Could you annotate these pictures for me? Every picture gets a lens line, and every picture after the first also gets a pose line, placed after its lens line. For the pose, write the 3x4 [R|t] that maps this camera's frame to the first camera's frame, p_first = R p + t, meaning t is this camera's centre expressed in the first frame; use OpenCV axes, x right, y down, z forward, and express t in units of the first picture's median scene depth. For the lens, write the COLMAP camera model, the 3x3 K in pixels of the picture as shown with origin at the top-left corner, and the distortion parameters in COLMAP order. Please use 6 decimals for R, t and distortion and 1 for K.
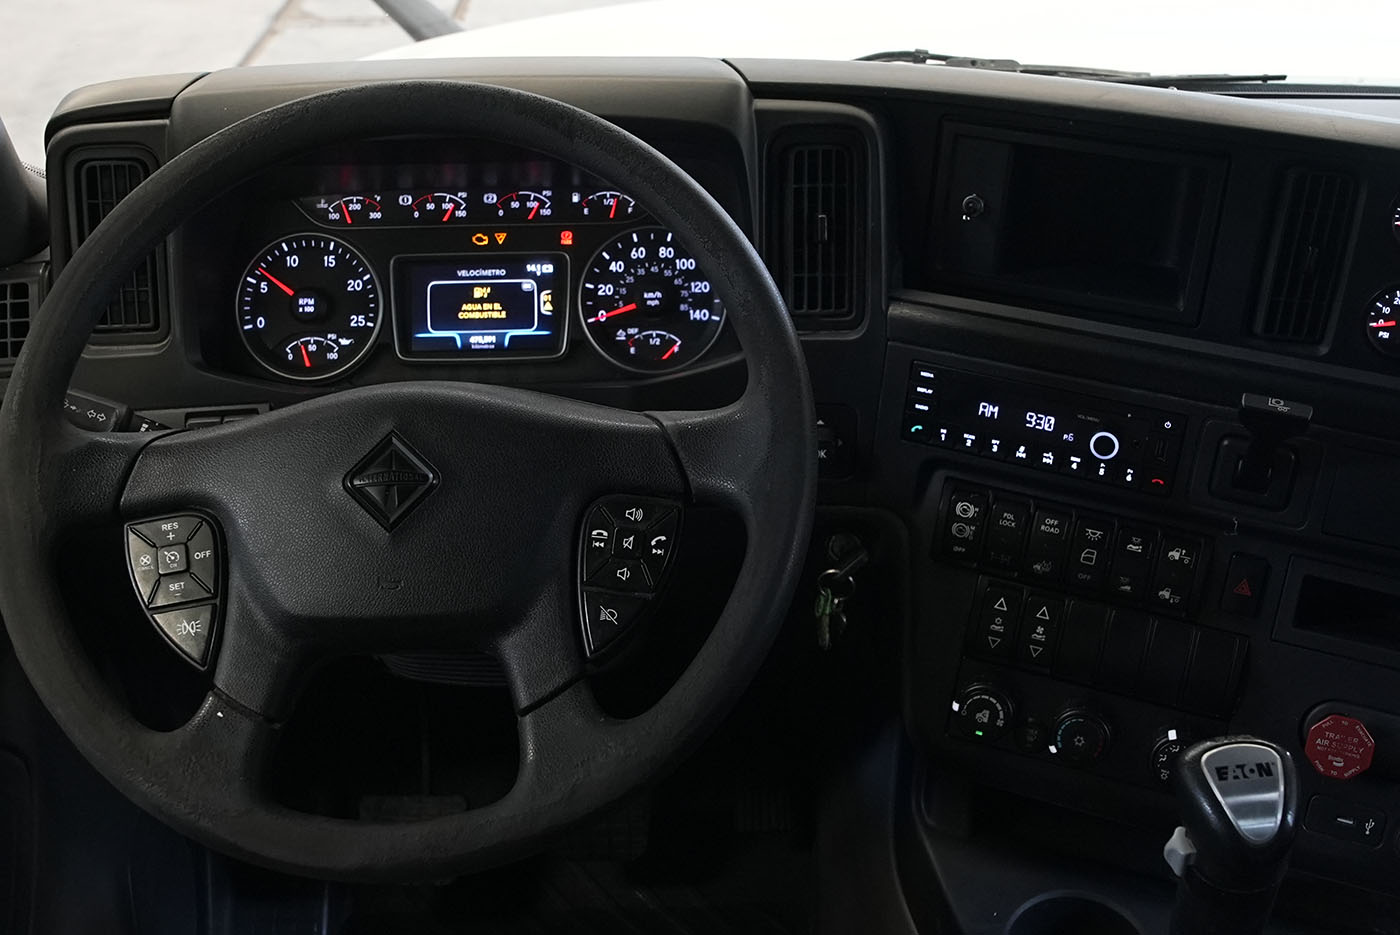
lens RADIAL K [[1475.0, 0, 700.0], [0, 1475.0, 467.5], [0, 0, 1]] dist [-0.133763, 0.138212]
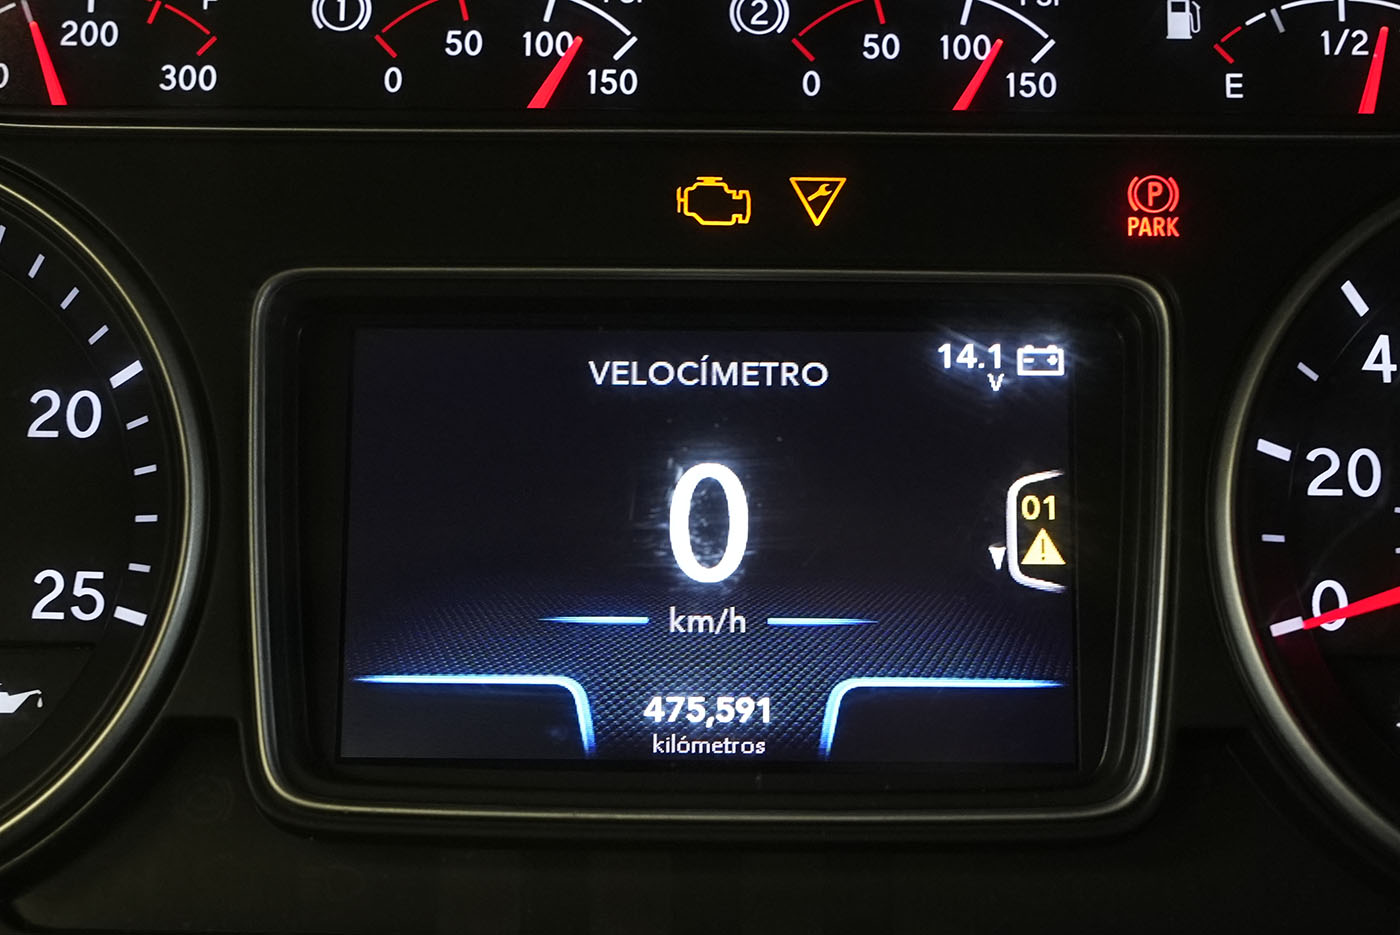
lens RADIAL K [[2389.5, 0, 700.0], [0, 2389.5, 467.5], [0, 0, 1]] dist [0.029215, -0.014595]
pose [[0.999240, 0.023085, -0.031414, -0.141884], [-0.027605, 0.987987, -0.152053, -0.071665], [0.027526, 0.152804, 0.987873, 0.691959]]
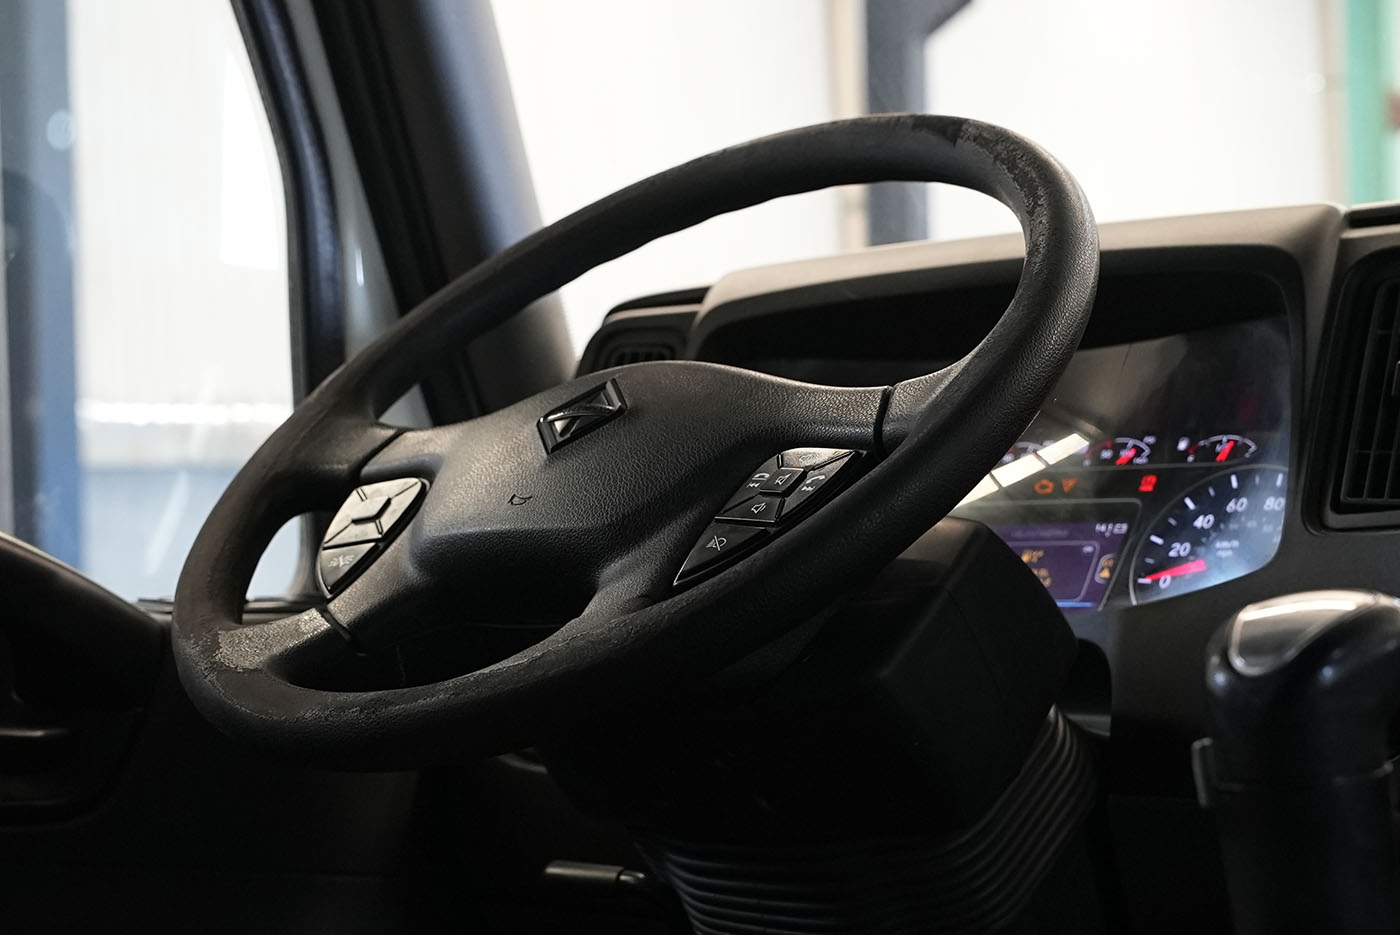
lens RADIAL K [[2690.1, 0, 700.0], [0, 2690.1, 467.5], [0, 0, 1]] dist [0.002134, 0.004763]
pose [[0.747860, -0.030607, -0.663151, 0.610949], [-0.361633, 0.818927, -0.445624, 0.495609], [0.556711, 0.573081, 0.601374, 0.098822]]
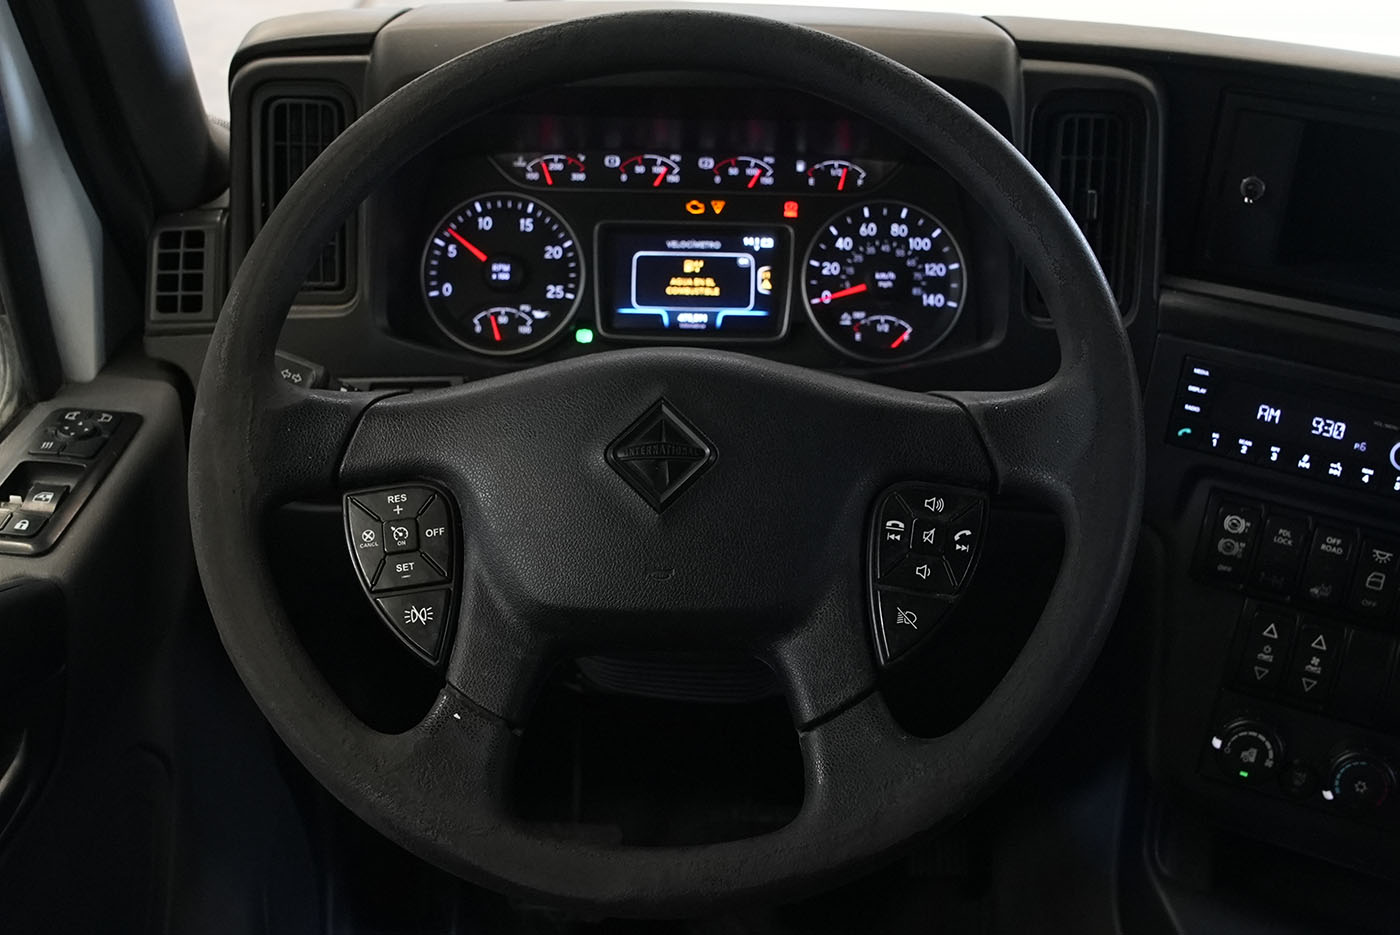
lens RADIAL K [[1509.2, 0, 700.0], [0, 1509.2, 467.5], [0, 0, 1]] dist [-0.107383, 0.041975]
pose [[0.998984, 0.038235, -0.023856, -0.119559], [-0.038778, 0.998989, -0.022729, 0.026052], [0.022963, 0.023631, 0.999457, 0.076287]]
